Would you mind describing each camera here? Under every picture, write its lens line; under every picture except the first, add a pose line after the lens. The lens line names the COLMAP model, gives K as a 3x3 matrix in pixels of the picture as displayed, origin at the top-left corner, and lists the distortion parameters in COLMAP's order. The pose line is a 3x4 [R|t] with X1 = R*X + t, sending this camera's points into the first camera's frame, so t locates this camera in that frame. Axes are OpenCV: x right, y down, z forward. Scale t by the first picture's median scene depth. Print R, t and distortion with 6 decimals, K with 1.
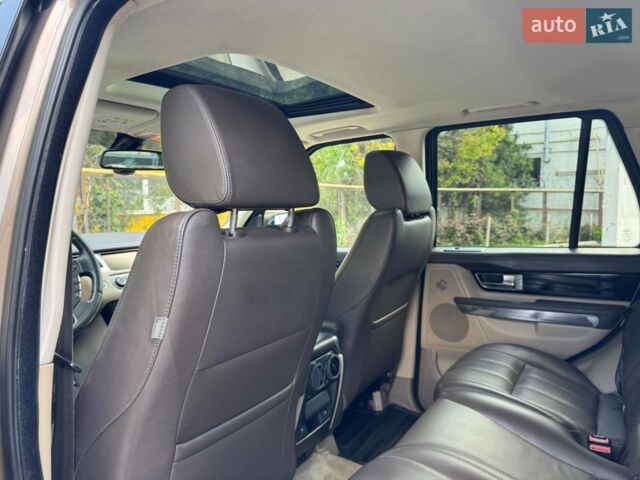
lens RADIAL K [[453.9, 0, 316.5], [0, 453.9, 239.3], [0, 0, 1]] dist [0.063480, -0.097591]
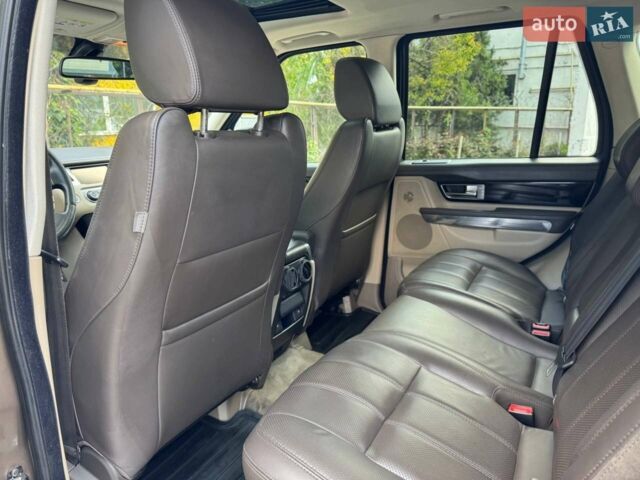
lens RADIAL K [[453.9, 0, 316.5], [0, 453.9, 239.3], [0, 0, 1]] dist [0.063480, -0.097591]
pose [[0.998212, -0.018609, 0.056806, 0.002481], [0.008815, 0.985744, 0.168023, 0.020228], [-0.059123, -0.167222, 0.984145, -0.029875]]
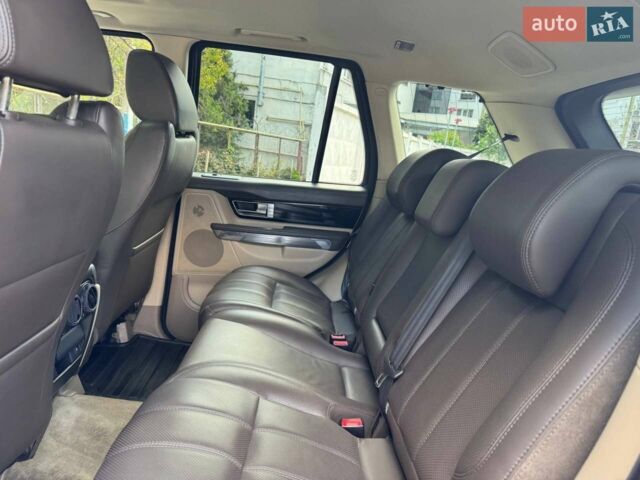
lens RADIAL K [[449.9, 0, 323.0], [0, 449.9, 242.6], [0, 0, 1]] dist [0.118972, -0.153822]
pose [[0.810047, -0.005276, 0.586342, -0.085110], [-0.084836, 0.988384, 0.126097, 0.021575], [-0.580196, -0.151887, 0.800189, 0.049106]]
